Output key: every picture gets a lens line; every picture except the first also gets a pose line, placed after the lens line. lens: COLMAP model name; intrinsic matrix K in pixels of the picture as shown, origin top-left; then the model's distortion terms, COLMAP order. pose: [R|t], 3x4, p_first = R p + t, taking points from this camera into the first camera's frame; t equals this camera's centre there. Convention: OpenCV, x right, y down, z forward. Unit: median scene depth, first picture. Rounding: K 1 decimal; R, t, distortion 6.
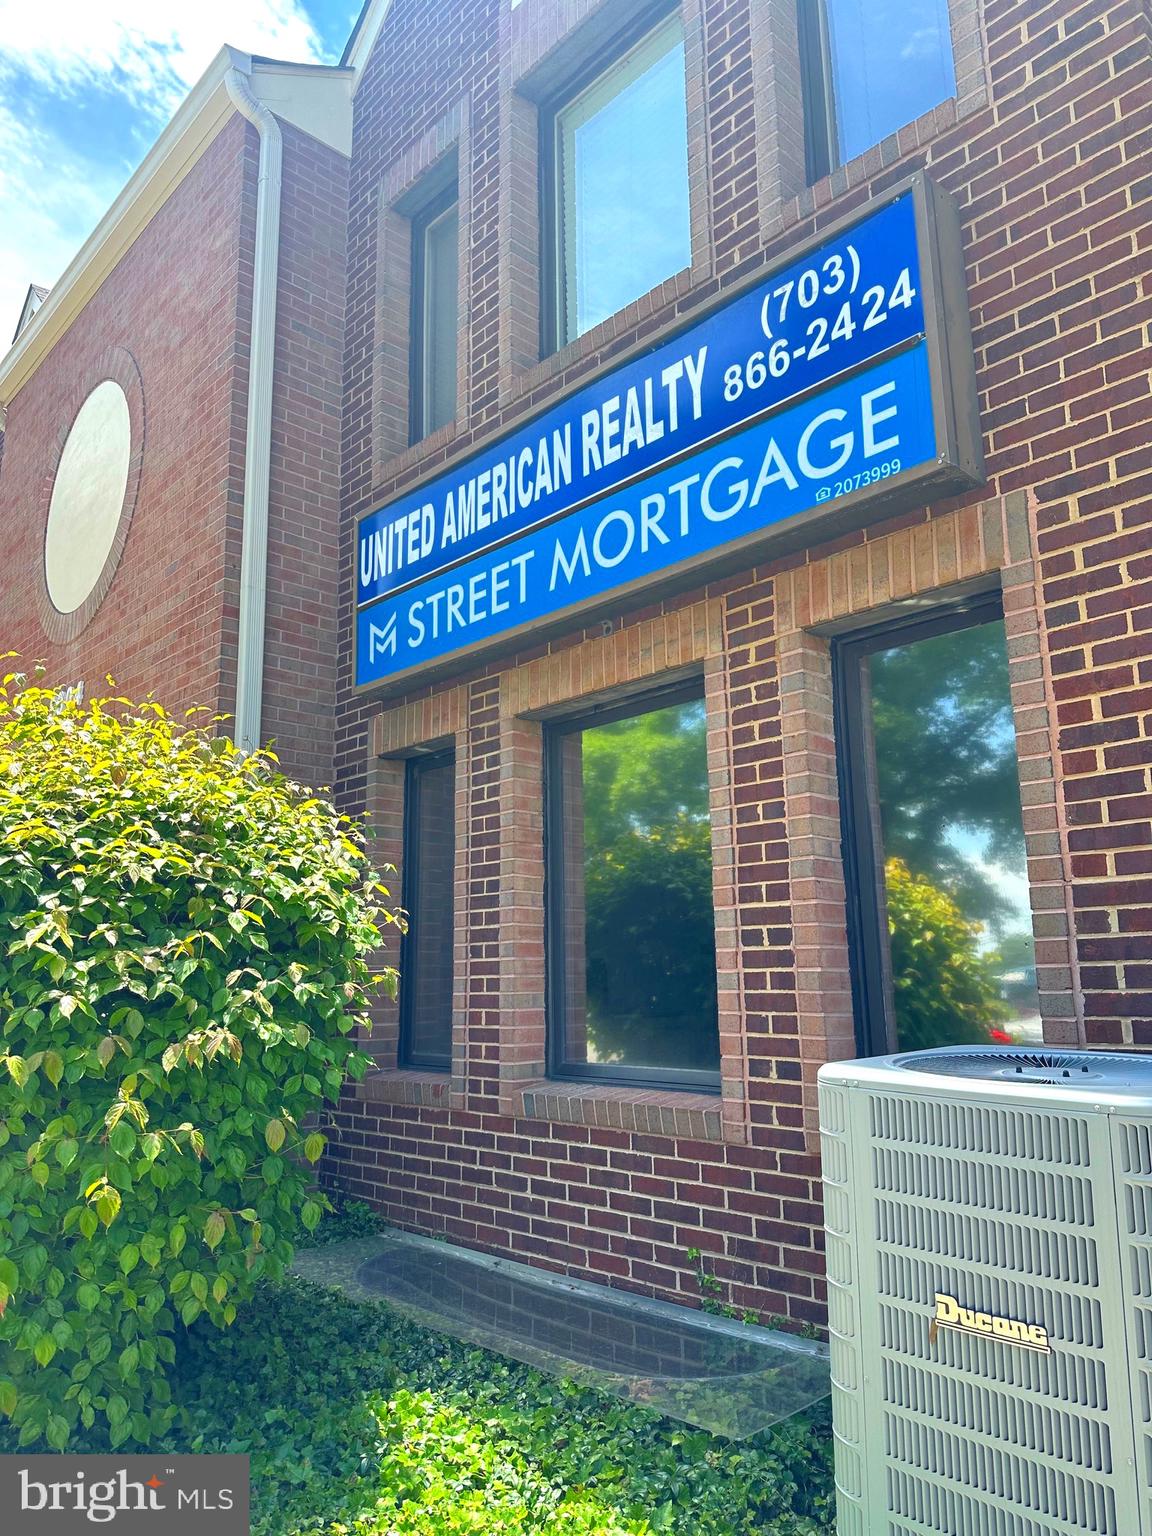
lens RADIAL K [[1090.8, 0, 575.0], [0, 1090.8, 762.6], [0, 0, 1]] dist [0.031368, -0.009120]
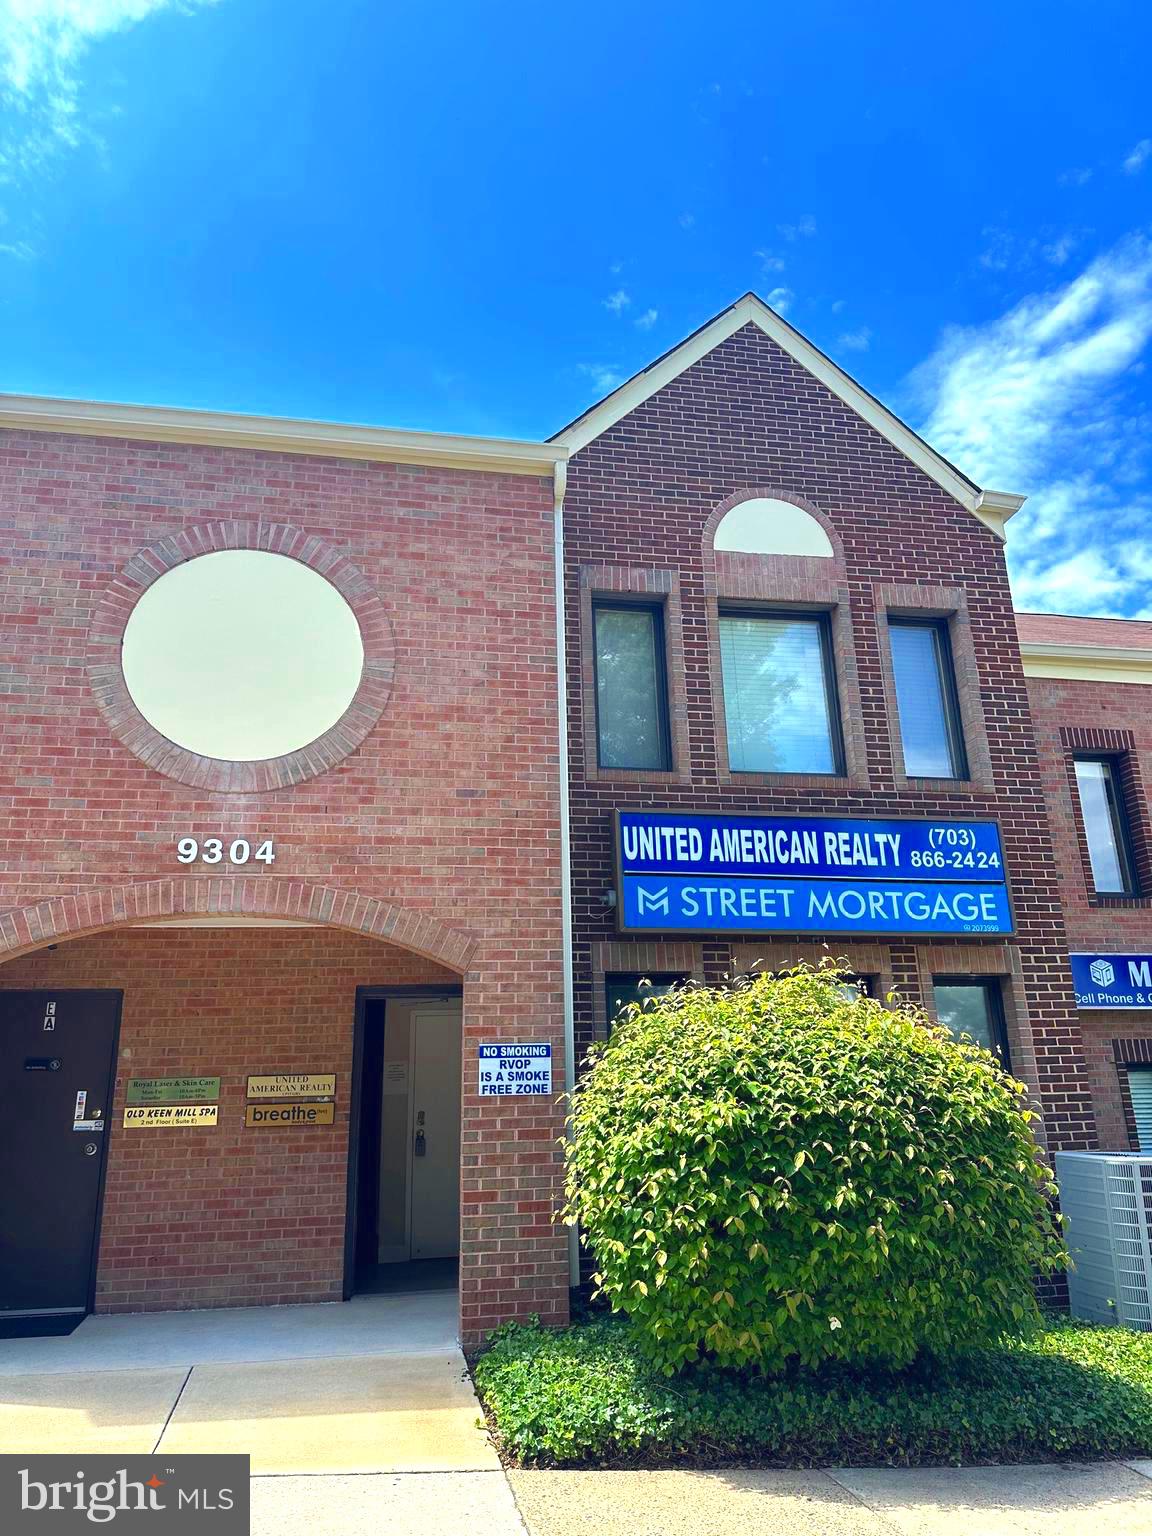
lens RADIAL K [[1090.8, 0, 576.9], [0, 1090.8, 771.8], [0, 0, 1]] dist [0.031368, -0.009120]
pose [[0.528291, 0.273890, 0.803675, -1.816639], [-0.157454, 0.961727, -0.224253, 0.089289], [-0.834336, -0.008071, 0.551197, 0.283407]]
